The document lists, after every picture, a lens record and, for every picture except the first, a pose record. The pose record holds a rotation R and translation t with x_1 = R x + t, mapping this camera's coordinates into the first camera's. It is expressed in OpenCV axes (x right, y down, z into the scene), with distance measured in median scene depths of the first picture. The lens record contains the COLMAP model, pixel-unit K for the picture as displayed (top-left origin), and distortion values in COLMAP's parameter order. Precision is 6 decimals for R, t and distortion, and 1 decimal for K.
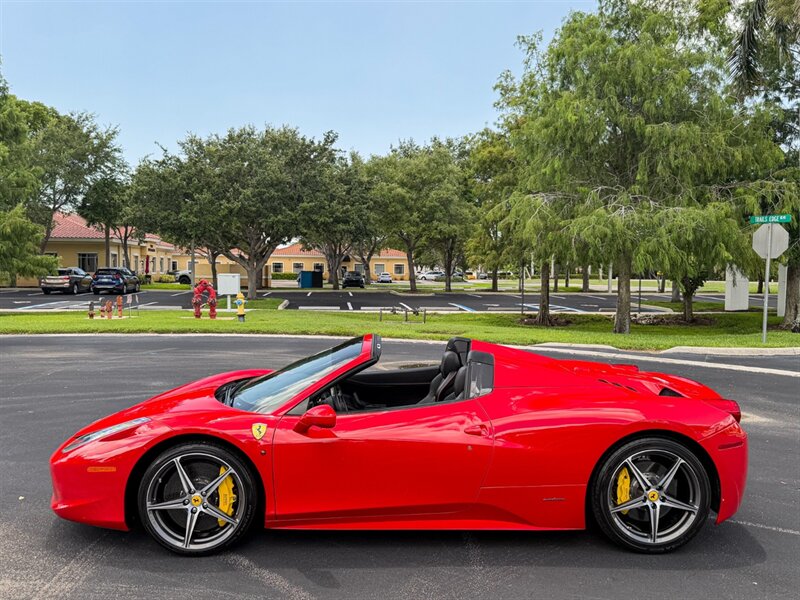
lens RADIAL K [[676.4, 0, 402.0], [0, 676.4, 319.4], [0, 0, 1]] dist [-0.006688, -0.007323]
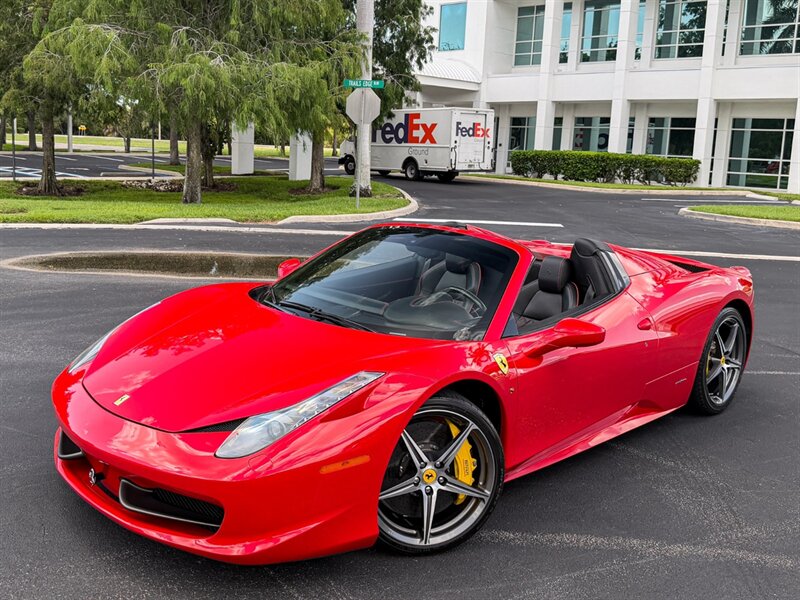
lens RADIAL K [[776.5, 0, 370.1], [0, 776.5, 264.0], [0, 0, 1]] dist [0.178251, -0.388702]
pose [[0.726606, -0.089928, 0.681144, -0.173009], [0.018975, 0.993645, 0.110945, -0.007975], [-0.686793, -0.067689, 0.723695, 0.093185]]
